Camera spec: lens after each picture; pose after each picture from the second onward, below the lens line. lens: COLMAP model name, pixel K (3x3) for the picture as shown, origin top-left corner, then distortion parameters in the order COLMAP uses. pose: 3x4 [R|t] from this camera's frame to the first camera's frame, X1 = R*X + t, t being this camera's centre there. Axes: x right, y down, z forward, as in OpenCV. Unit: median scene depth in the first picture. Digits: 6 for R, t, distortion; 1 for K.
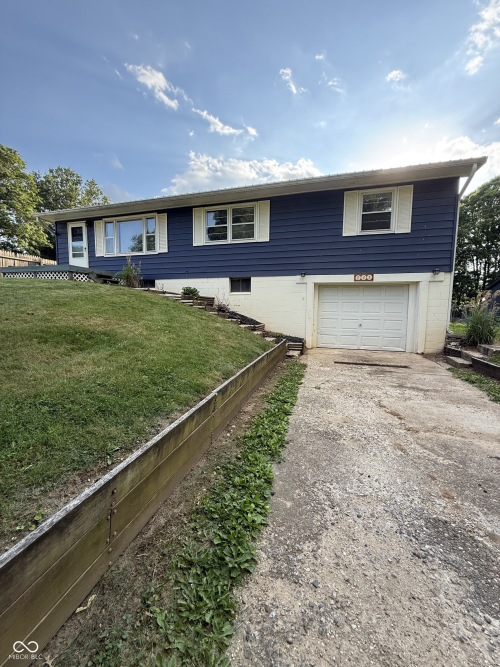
lens RADIAL K [[265.7, 0, 250.0], [0, 265.7, 333.5], [0, 0, 1]] dist [0.000756, -0.000202]
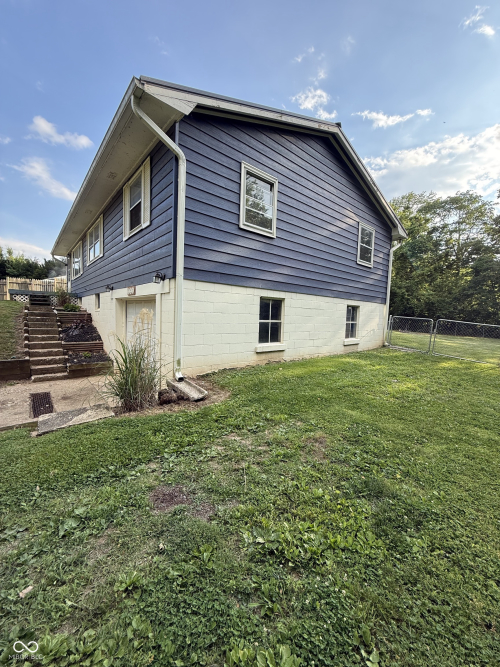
lens RADIAL K [[265.7, 0, 250.0], [0, 265.7, 333.5], [0, 0, 1]] dist [0.000756, -0.000202]
pose [[0.835960, 0.051984, -0.546322, 1.112182], [-0.069732, 0.997496, -0.011787, -0.097898], [0.544342, 0.047950, 0.837492, 0.526575]]
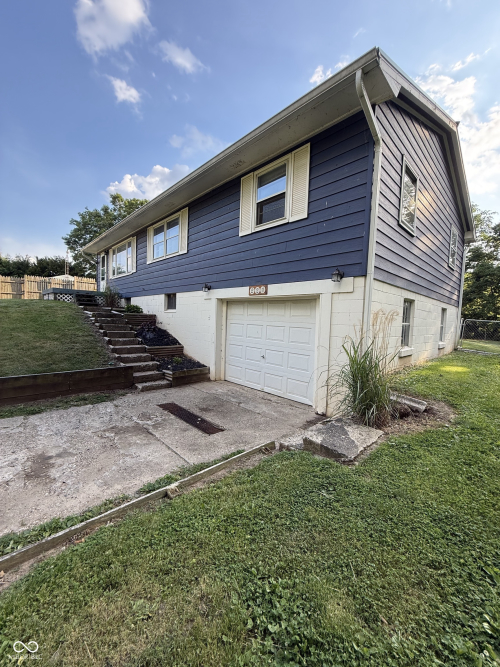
lens RADIAL K [[265.7, 0, 250.0], [0, 265.7, 333.5], [0, 0, 1]] dist [0.000756, -0.000202]
pose [[0.870259, 0.046581, -0.490387, 0.739762], [-0.068418, 0.997300, -0.026684, -0.072227], [0.487820, 0.056773, 0.871096, 0.365639]]
